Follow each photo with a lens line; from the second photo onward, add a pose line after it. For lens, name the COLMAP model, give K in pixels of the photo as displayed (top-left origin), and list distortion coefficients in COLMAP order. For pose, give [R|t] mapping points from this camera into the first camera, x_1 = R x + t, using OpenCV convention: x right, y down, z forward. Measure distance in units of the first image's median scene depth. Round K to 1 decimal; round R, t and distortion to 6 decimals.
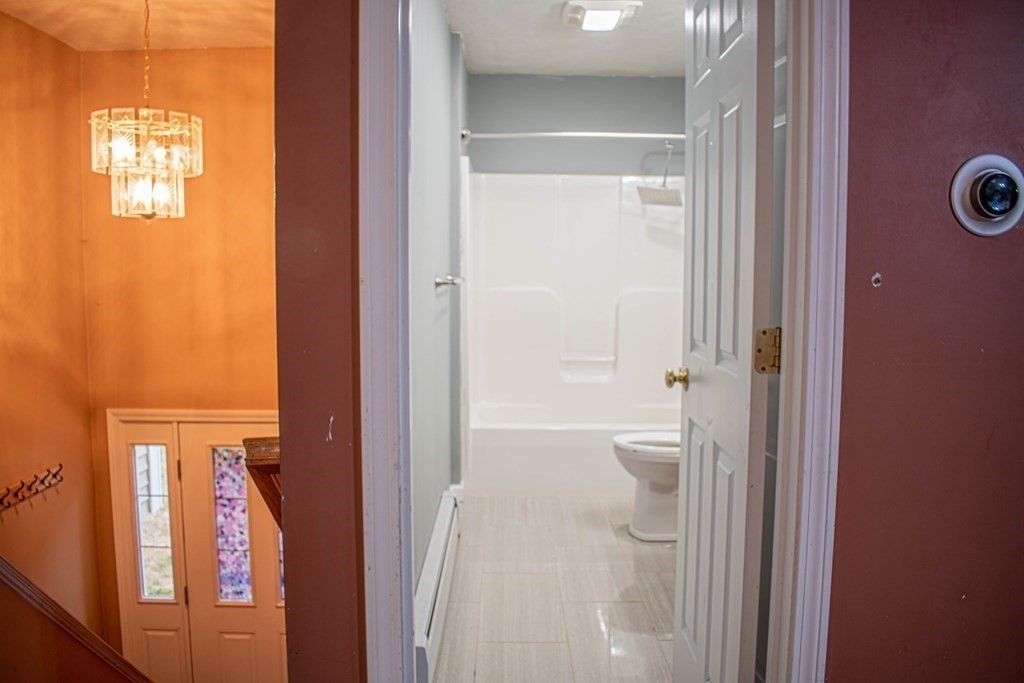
lens RADIAL K [[800.1, 0, 512.0], [0, 800.1, 341.5], [0, 0, 1]] dist [-0.094248, 0.008218]
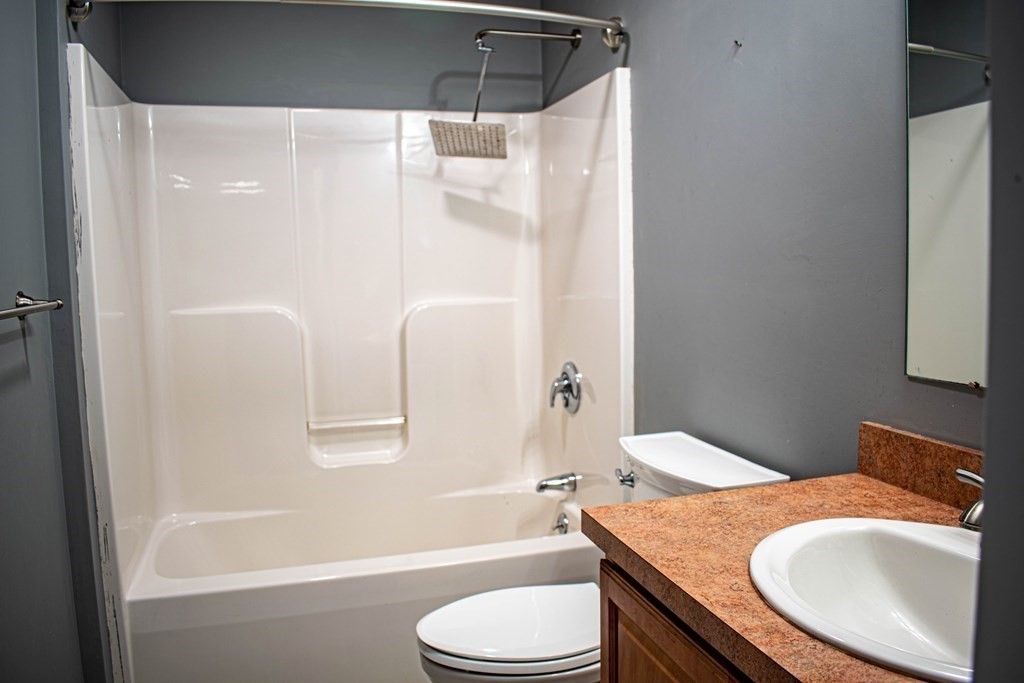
lens RADIAL K [[800.1, 0, 512.0], [0, 800.1, 341.5], [0, 0, 1]] dist [-0.094248, 0.008218]
pose [[0.962543, -0.053185, 0.265861, 0.052351], [0.051558, 0.998584, 0.013098, -0.040193], [-0.266182, 0.001100, 0.963922, 0.410511]]
